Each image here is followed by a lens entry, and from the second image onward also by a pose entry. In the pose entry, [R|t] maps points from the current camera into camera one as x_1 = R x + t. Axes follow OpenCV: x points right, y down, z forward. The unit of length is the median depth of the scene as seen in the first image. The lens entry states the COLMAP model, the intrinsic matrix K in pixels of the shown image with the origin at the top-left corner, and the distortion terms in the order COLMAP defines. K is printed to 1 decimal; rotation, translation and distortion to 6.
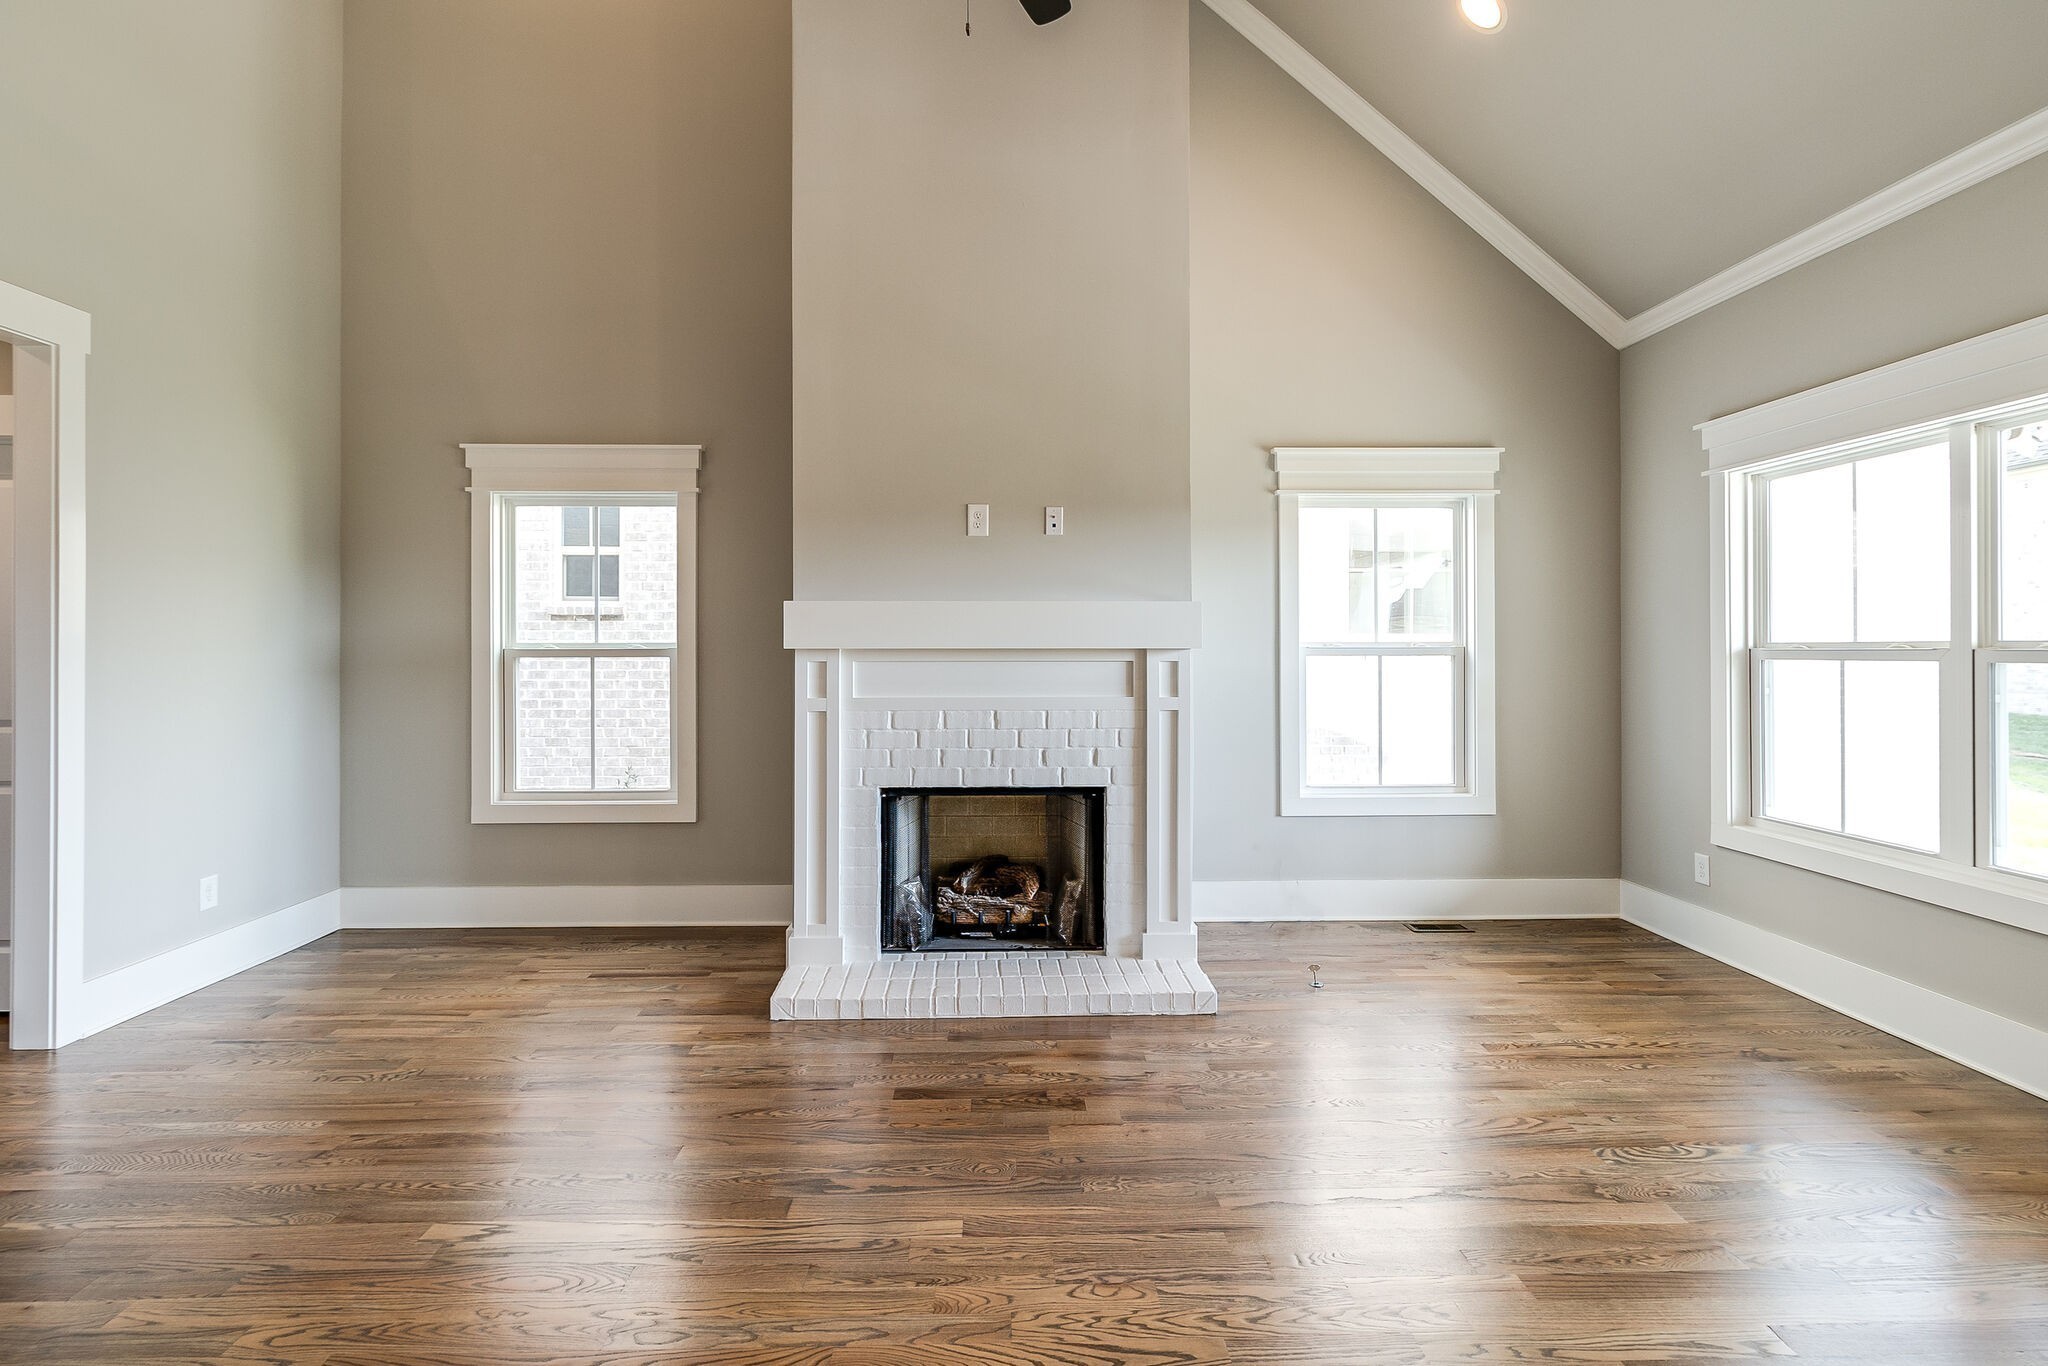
lens RADIAL K [[952.7, 0, 1026.9], [0, 952.7, 648.1], [0, 0, 1]] dist [0.001547, -0.000819]
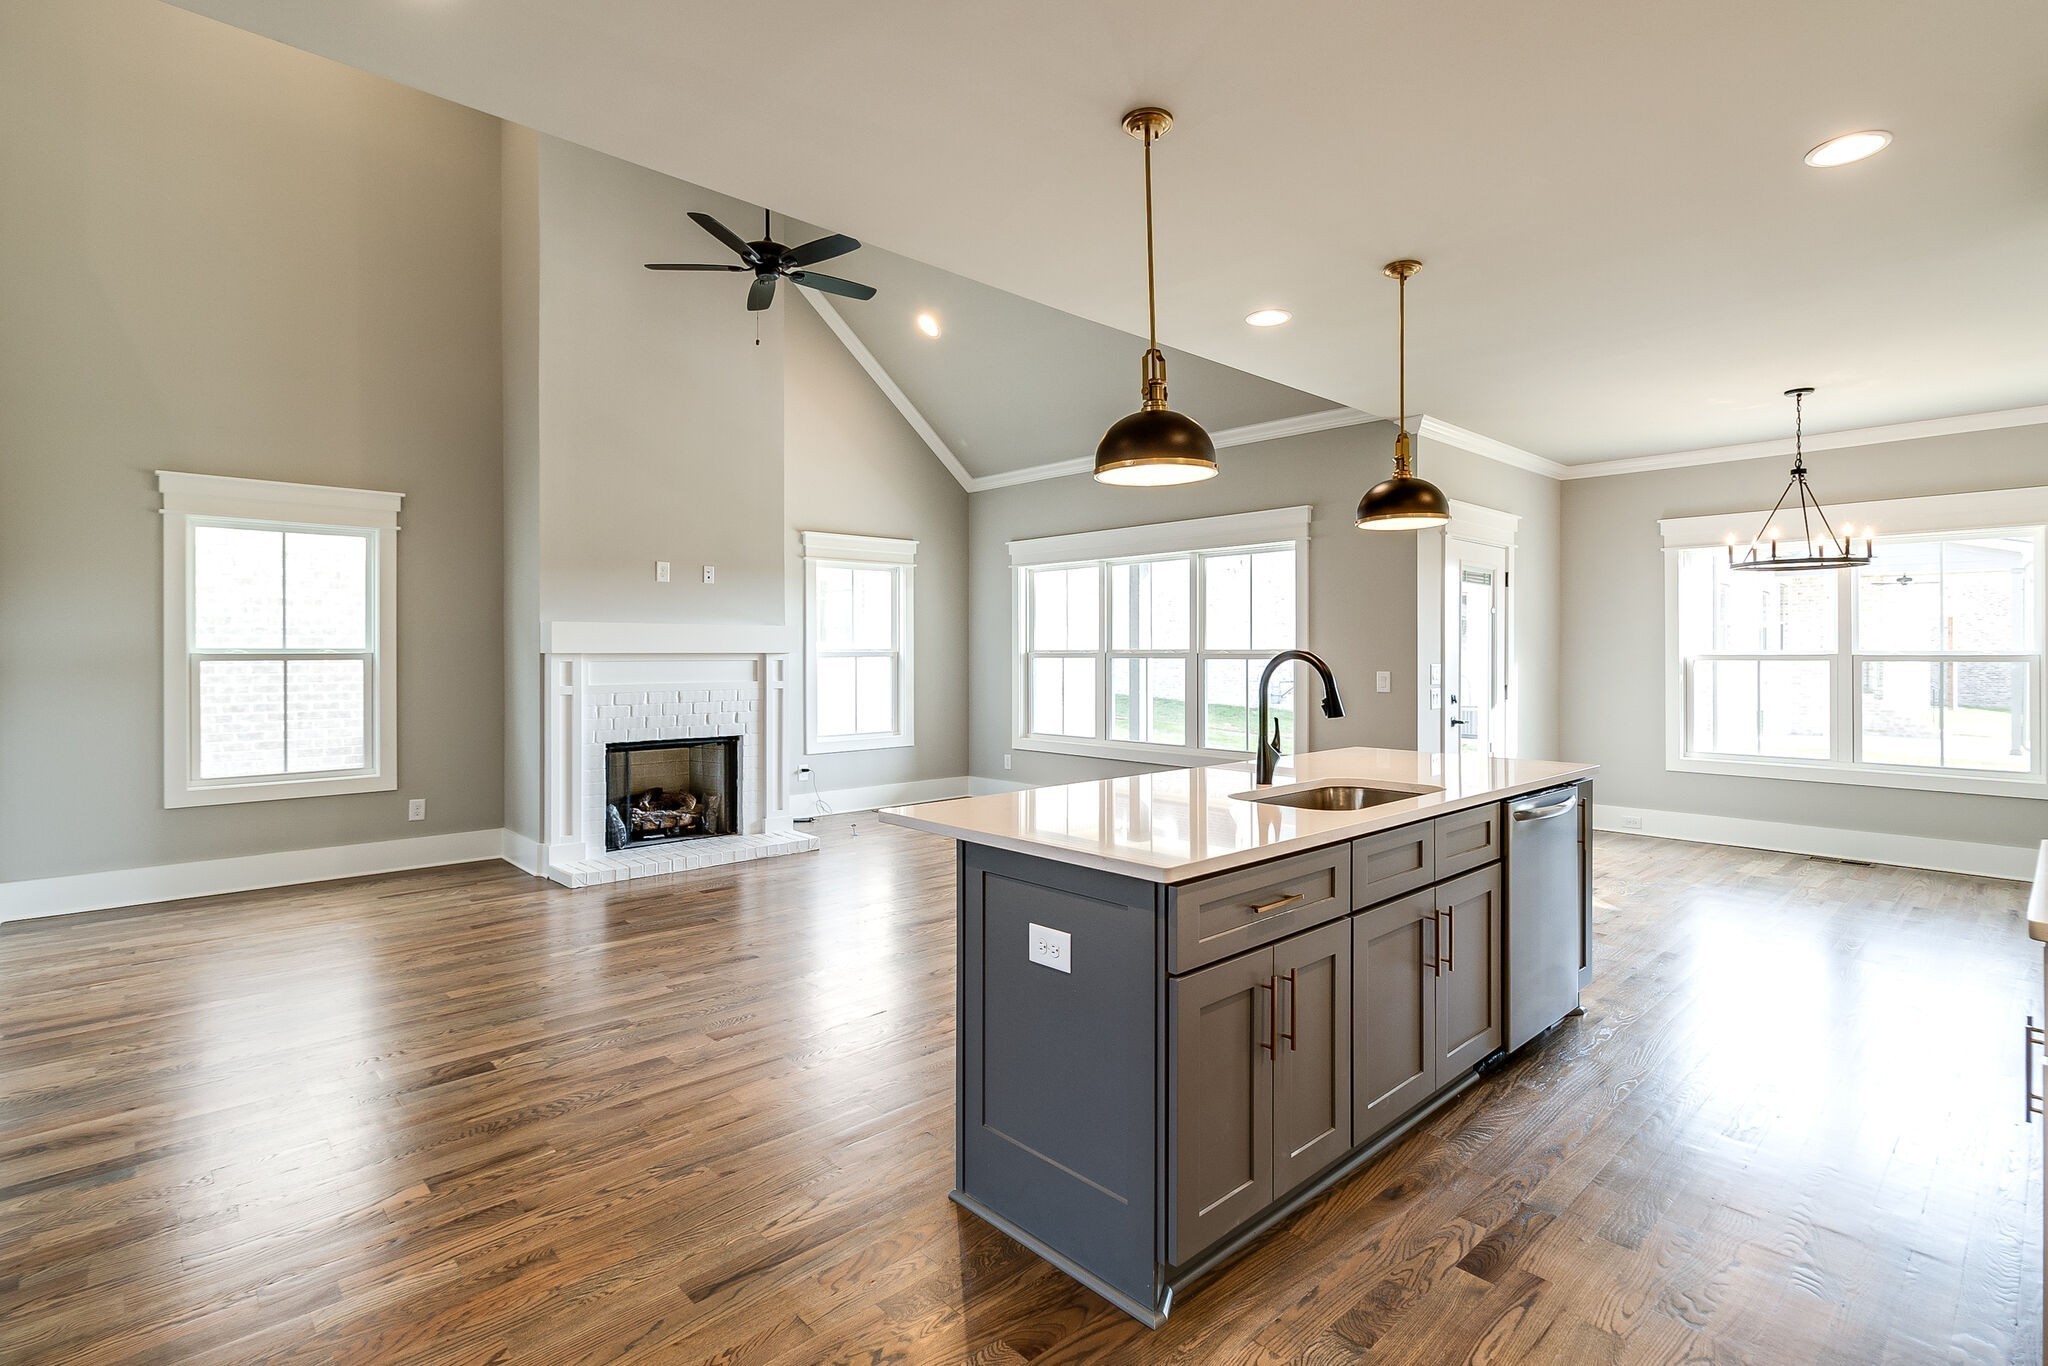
lens RADIAL K [[977.2, 0, 1021.0], [0, 977.2, 661.4], [0, 0, 1]] dist [0.000228, 0.001435]
pose [[0.755647, -0.006331, 0.654949, -0.651844], [-0.001364, 0.999936, 0.011239, -0.004617], [-0.654978, -0.009386, 0.755590, -0.605087]]
